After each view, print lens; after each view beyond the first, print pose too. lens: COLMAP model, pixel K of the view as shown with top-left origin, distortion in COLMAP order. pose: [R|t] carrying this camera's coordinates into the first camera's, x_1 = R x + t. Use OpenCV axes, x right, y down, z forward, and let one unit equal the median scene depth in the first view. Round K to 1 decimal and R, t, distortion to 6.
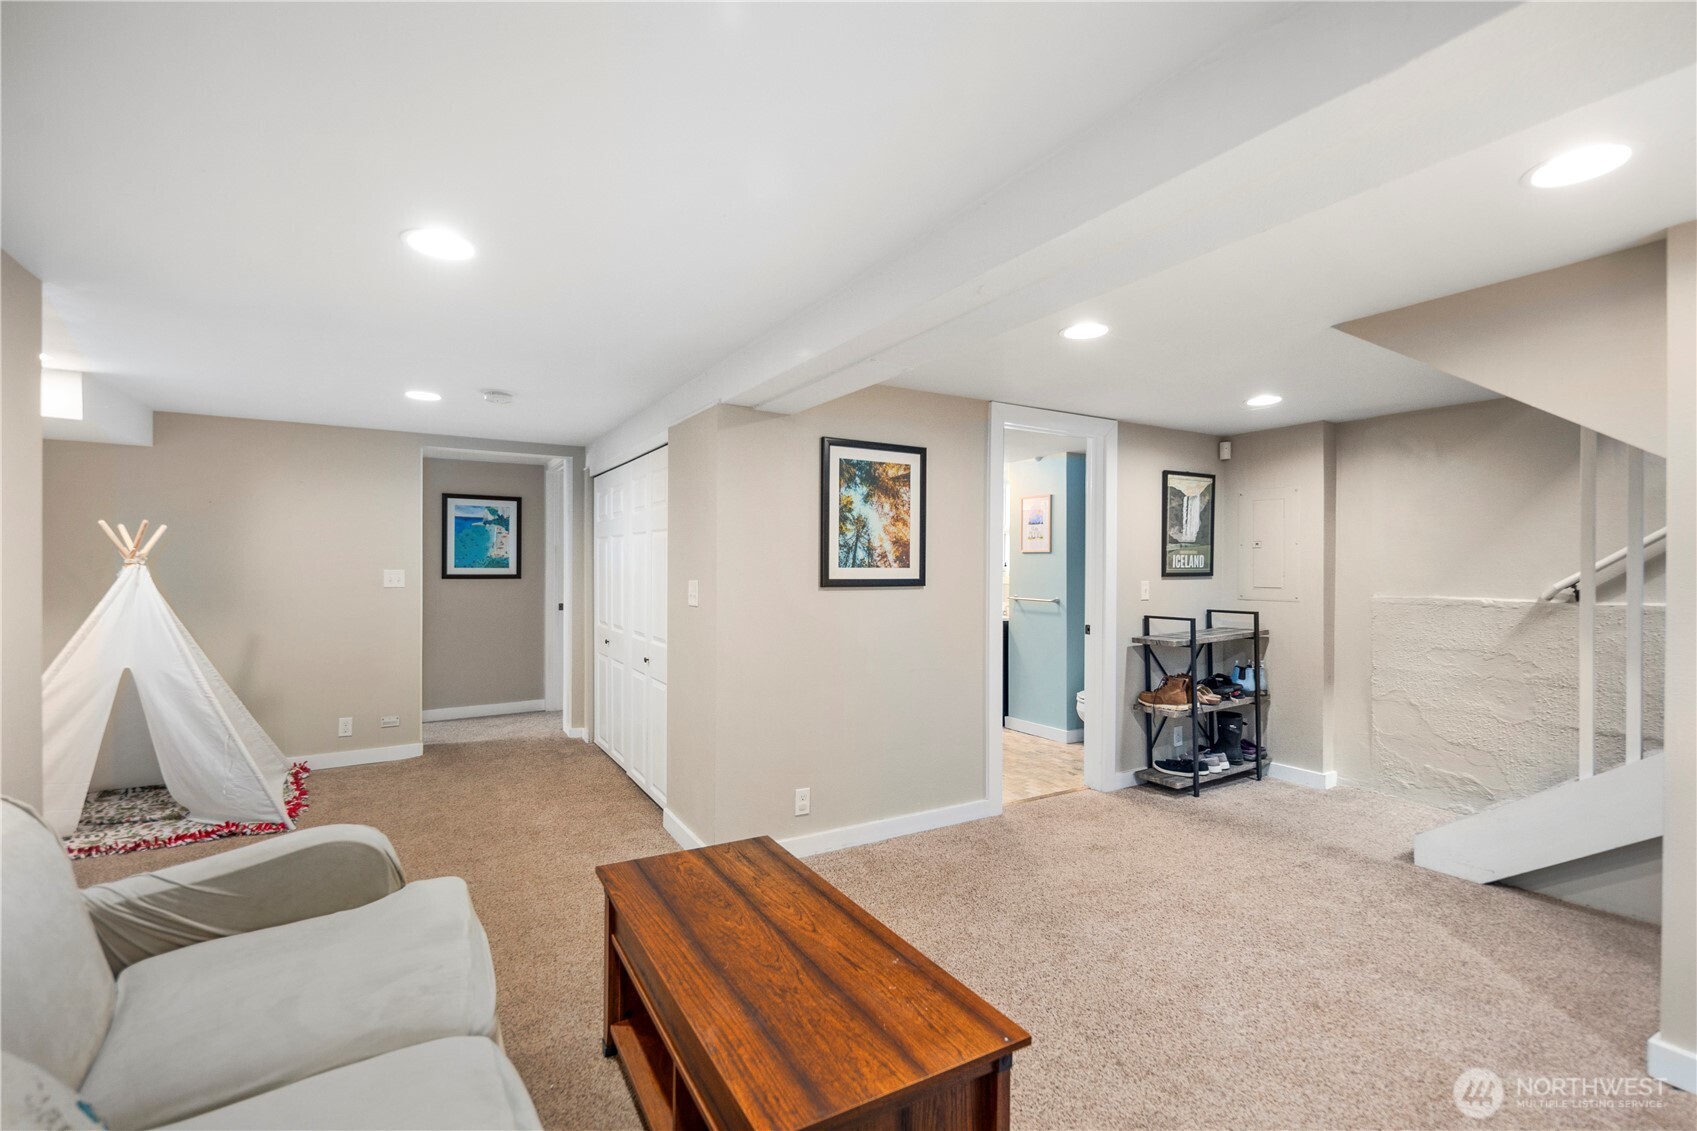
lens RADIAL K [[743.1, 0, 851.1], [0, 743.1, 565.1], [0, 0, 1]] dist [0.005364, -0.001373]
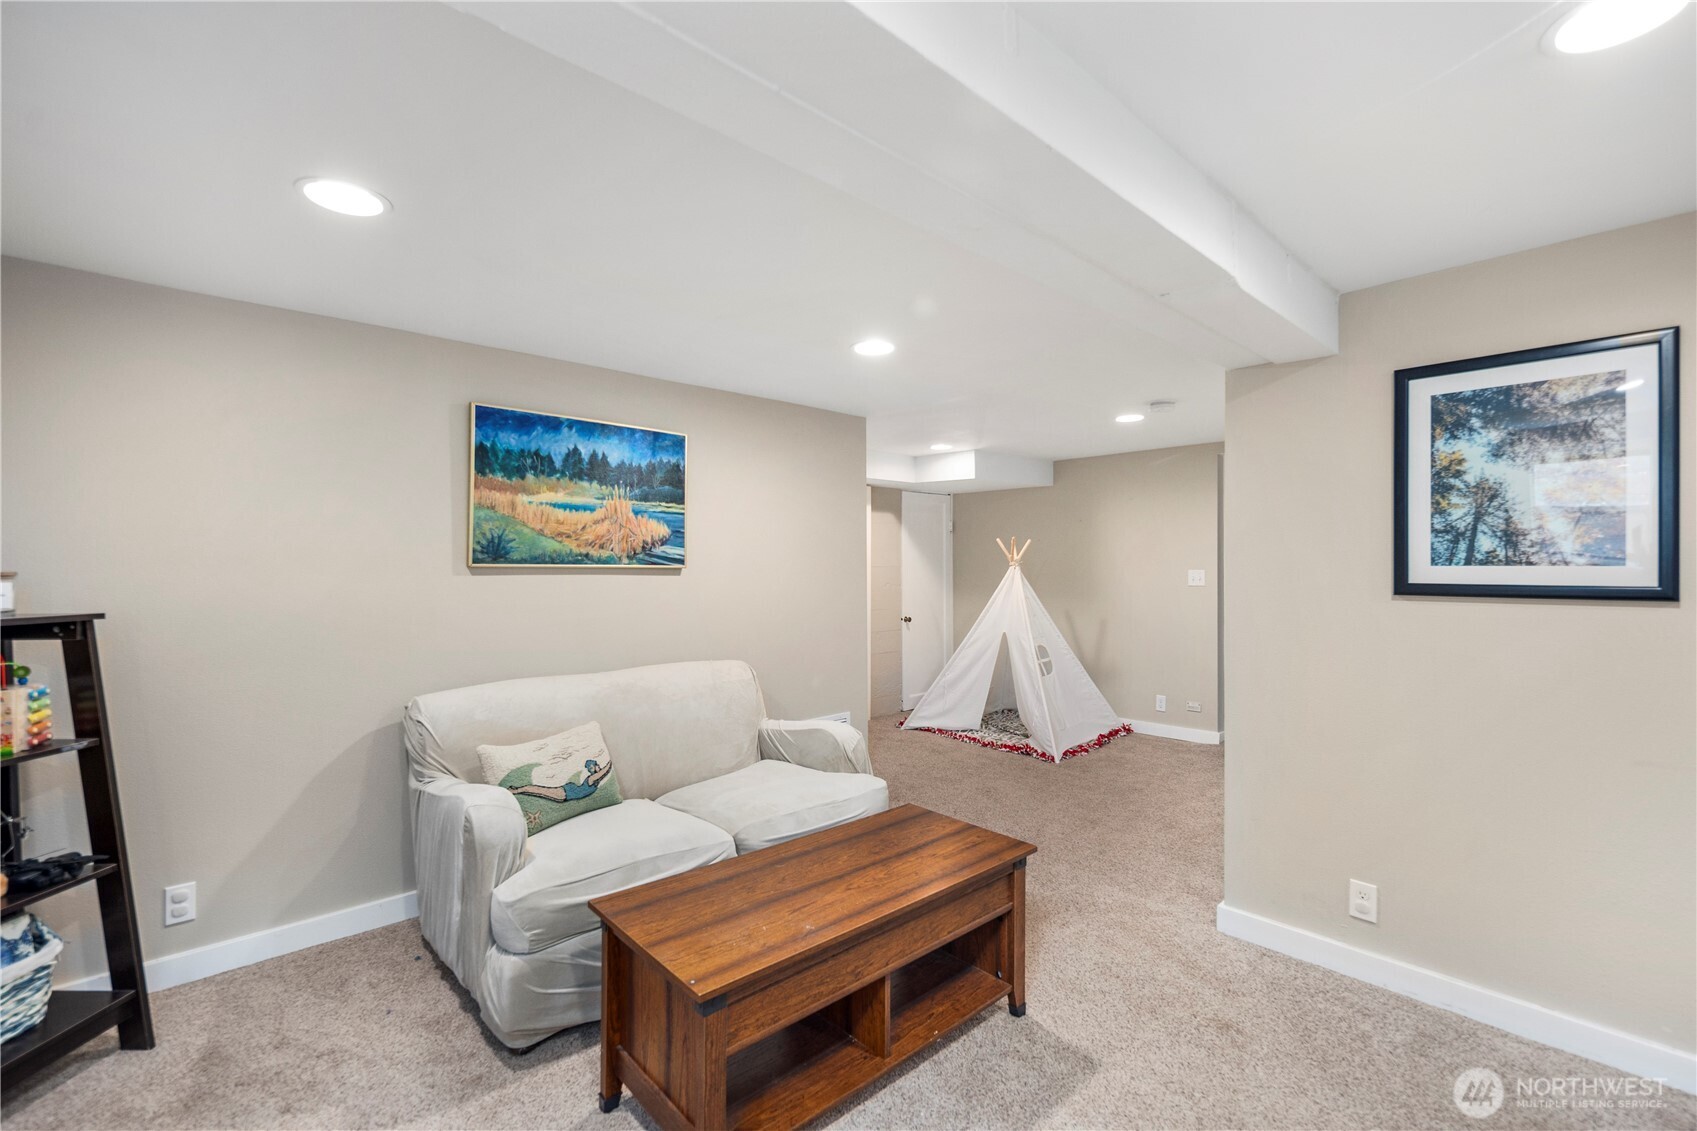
lens RADIAL K [[743.1, 0, 849.2], [0, 743.1, 561.5], [0, 0, 1]] dist [0.005364, -0.001373]
pose [[0.211625, -0.010218, -0.977298, 0.499233], [0.002056, 0.999948, -0.010010, 0.005170], [0.977349, 0.000109, 0.211635, 0.364285]]
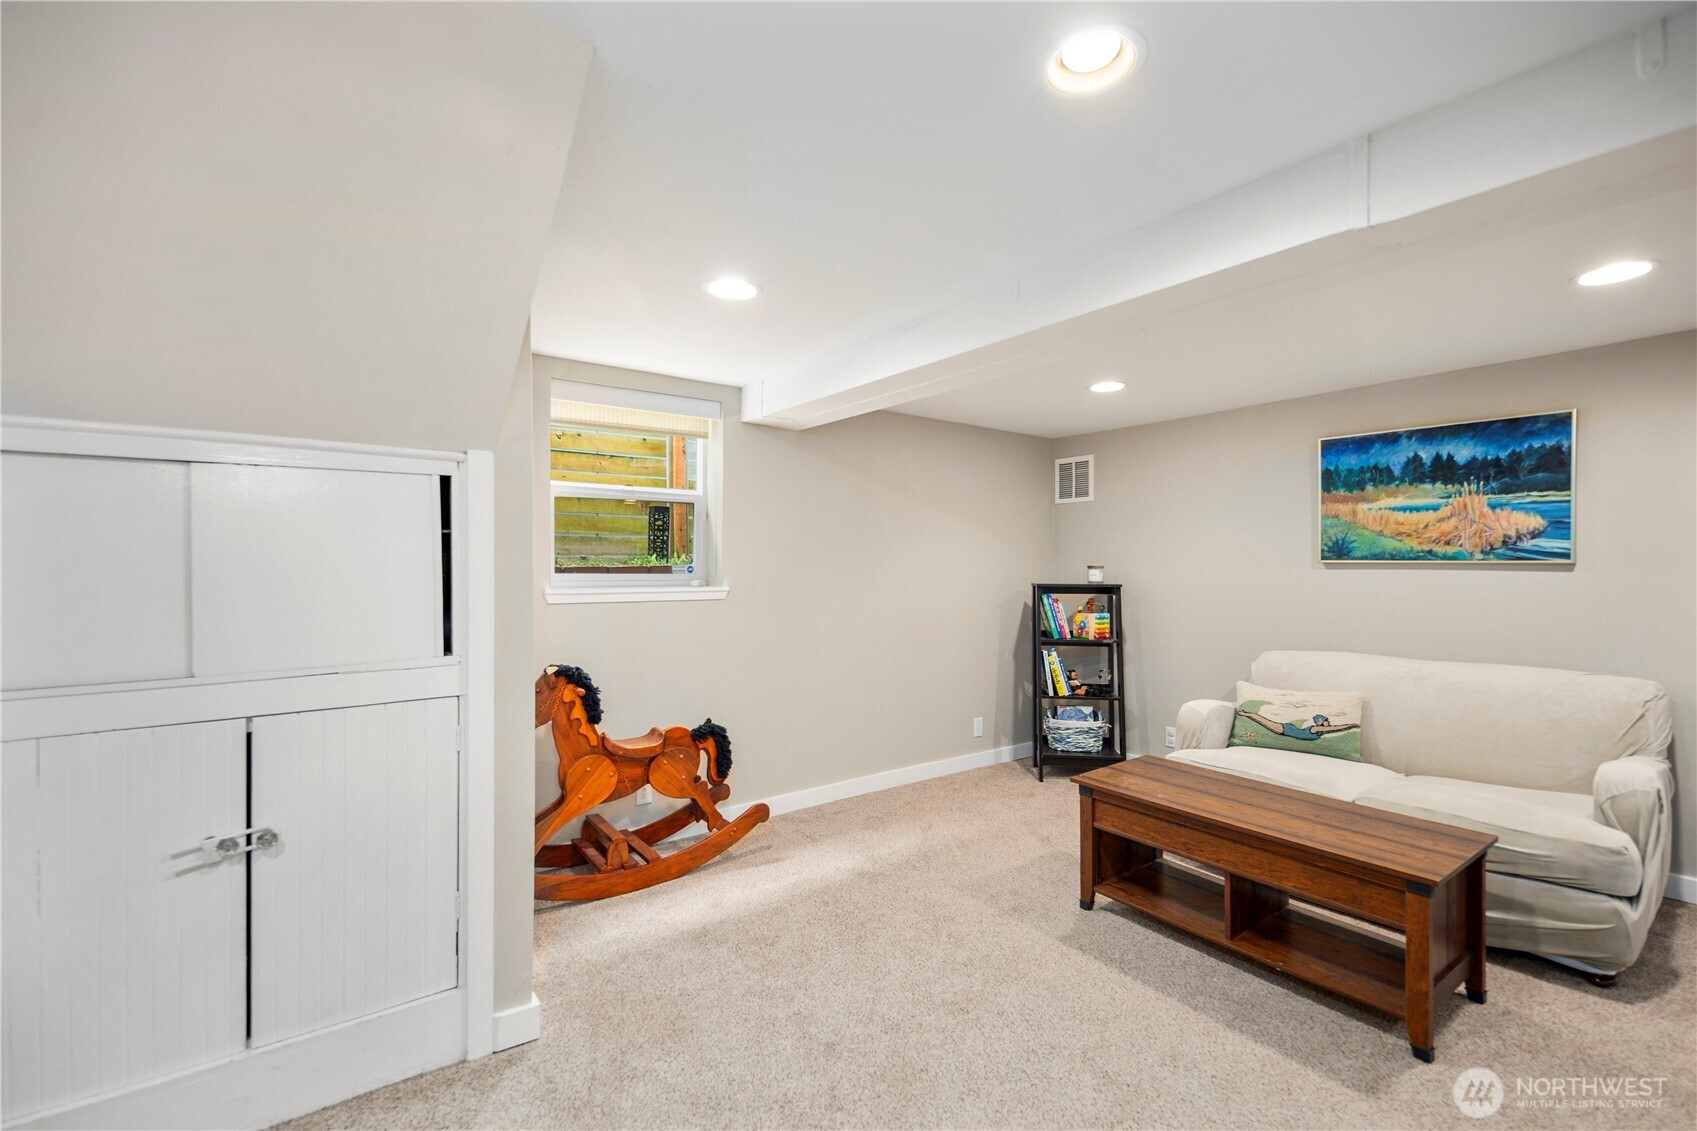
lens RADIAL K [[743.1, 0, 847.7], [0, 743.1, 567.5], [0, 0, 1]] dist [0.005364, -0.001373]
pose [[-0.995150, -0.000480, -0.098368, 0.405623], [-0.000587, 0.999999, 0.001061, 0.007965], [0.098367, 0.001113, -0.995150, 1.141371]]
